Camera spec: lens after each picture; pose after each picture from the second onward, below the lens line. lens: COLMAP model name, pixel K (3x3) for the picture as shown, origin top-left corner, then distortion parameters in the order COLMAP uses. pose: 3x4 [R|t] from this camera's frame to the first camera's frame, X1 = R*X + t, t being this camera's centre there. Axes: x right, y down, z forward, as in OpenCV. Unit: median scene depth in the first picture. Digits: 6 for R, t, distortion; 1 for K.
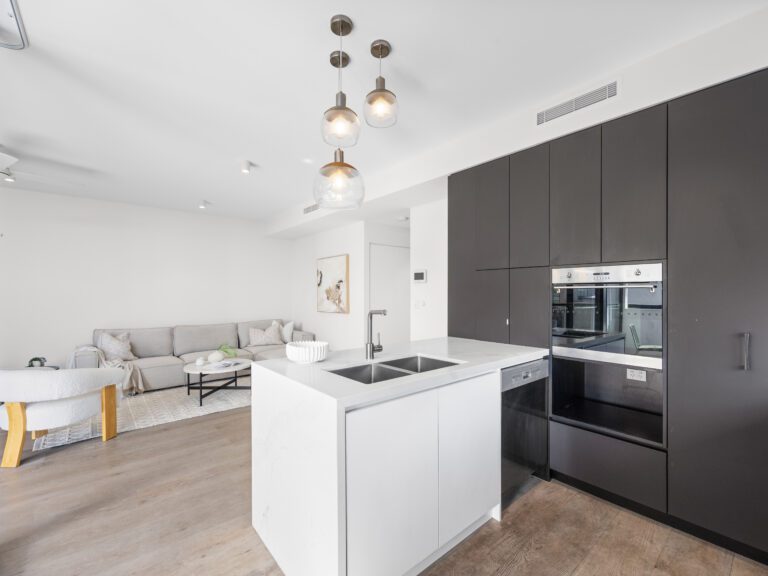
lens RADIAL K [[341.7, 0, 383.3], [0, 341.7, 290.5], [0, 0, 1]] dist [0.003001, 0.000097]
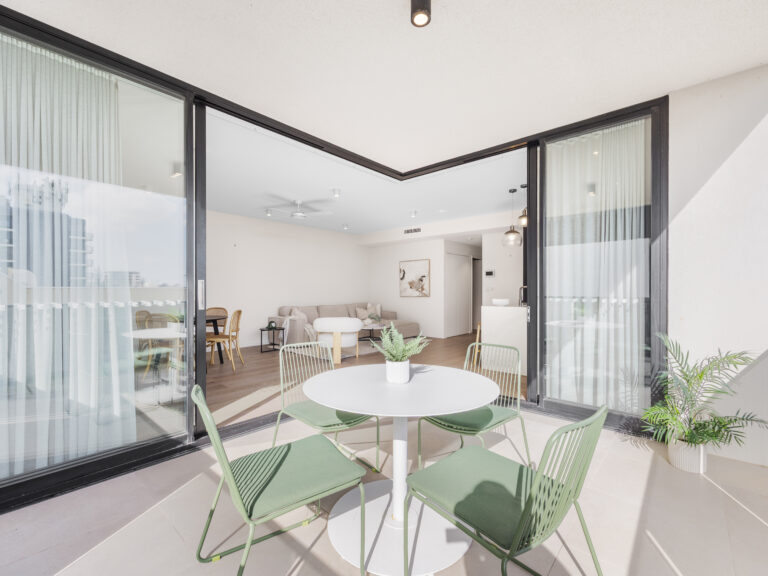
lens RADIAL K [[341.7, 0, 383.3], [0, 341.7, 290.5], [0, 0, 1]] dist [0.003001, 0.000097]
pose [[0.989583, 0.001724, 0.143954, -0.546571], [-0.002814, 0.999969, 0.007371, 0.026999], [-0.143937, -0.007700, 0.989557, -0.541105]]
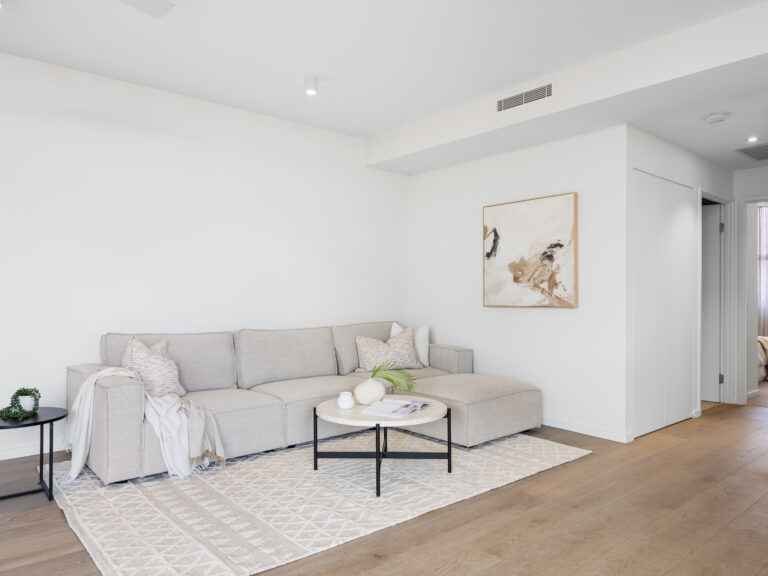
lens RADIAL K [[541.7, 0, 384.0], [0, 541.7, 288.0], [0, 0, 1]] dist [-0.025657, 0.001138]
pose [[0.999969, 0.007217, 0.003137, -0.394754], [-0.007214, 0.999973, -0.000989, 0.040462], [-0.003144, 0.000966, 0.999995, 0.195378]]
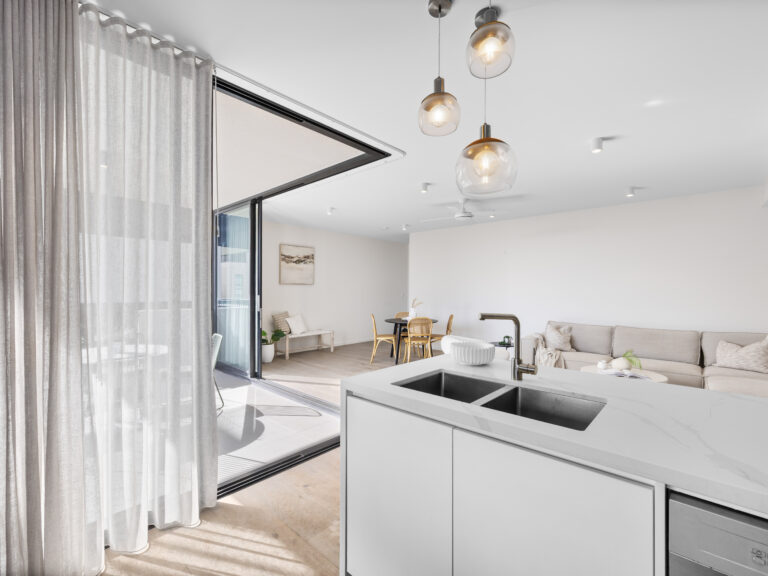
lens RADIAL K [[341.7, 0, 383.3], [0, 341.7, 290.5], [0, 0, 1]] dist [0.003001, 0.000097]
pose [[0.121709, 0.004738, -0.992555, 0.262747], [0.001799, 0.999986, 0.004994, -0.001207], [0.992564, -0.002394, 0.121699, 0.235525]]
